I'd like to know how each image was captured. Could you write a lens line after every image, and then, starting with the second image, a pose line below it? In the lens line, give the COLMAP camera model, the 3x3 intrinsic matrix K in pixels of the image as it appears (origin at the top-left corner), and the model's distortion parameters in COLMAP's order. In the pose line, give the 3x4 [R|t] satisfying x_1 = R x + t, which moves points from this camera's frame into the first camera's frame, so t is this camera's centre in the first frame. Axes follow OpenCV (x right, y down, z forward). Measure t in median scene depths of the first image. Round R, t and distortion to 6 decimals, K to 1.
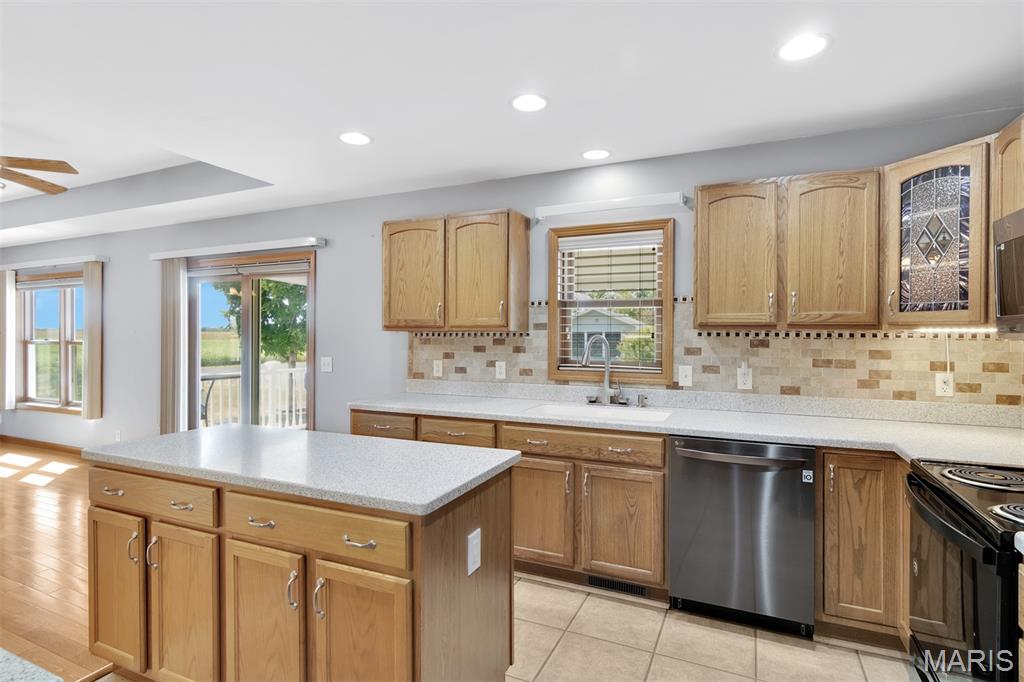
lens RADIAL K [[523.5, 0, 515.0], [0, 523.5, 337.3], [0, 0, 1]] dist [0.000725, -0.000514]
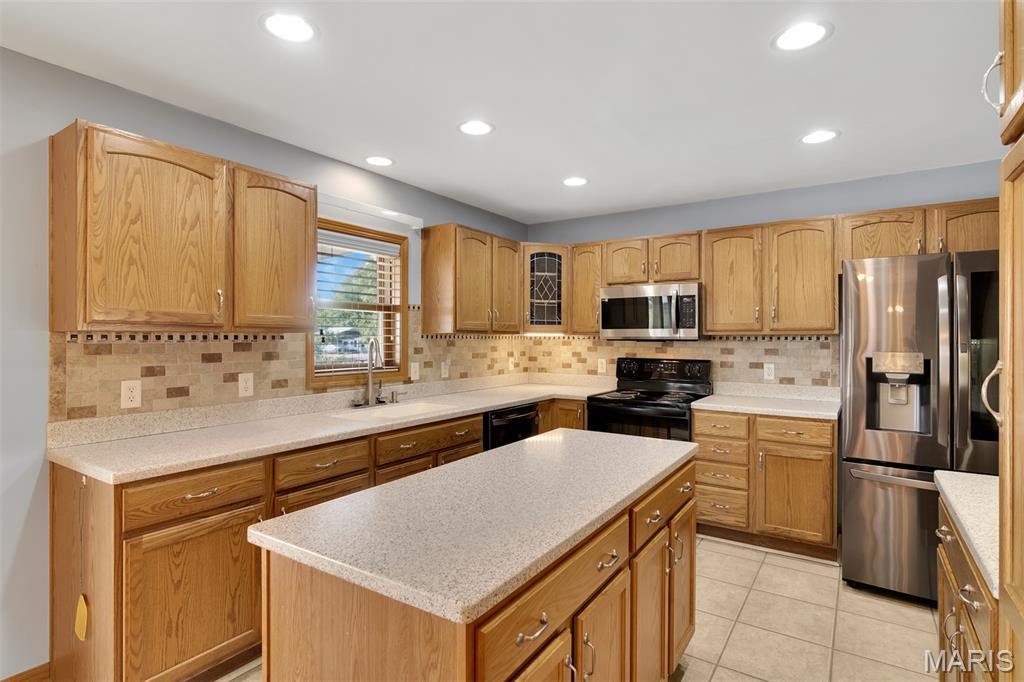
lens RADIAL K [[523.5, 0, 516.0], [0, 523.5, 334.1], [0, 0, 1]] dist [0.000725, -0.000514]
pose [[0.152488, 0.004966, 0.988293, -0.734950], [0.006728, 0.999959, -0.006063, -0.002763], [-0.988282, 0.007574, 0.152448, 0.523843]]
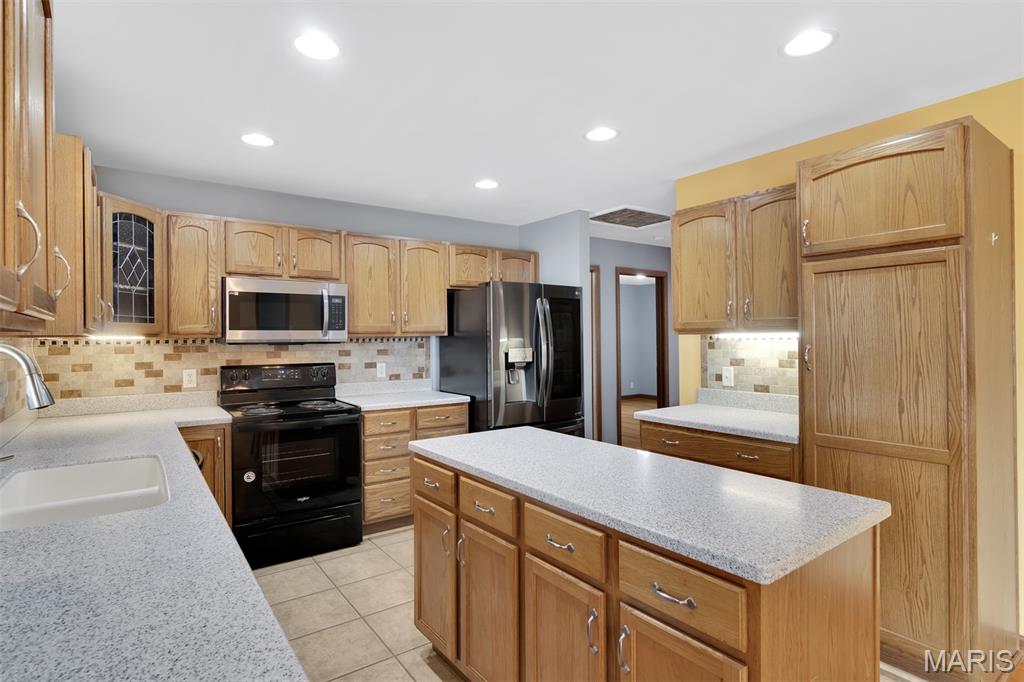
lens RADIAL K [[523.5, 0, 516.6], [0, 523.5, 337.1], [0, 0, 1]] dist [0.000725, -0.000514]
pose [[-0.870441, 0.006697, 0.492227, -0.431866], [0.011405, 0.999913, 0.006565, -0.007946], [-0.492140, 0.011328, -0.870442, 1.072475]]
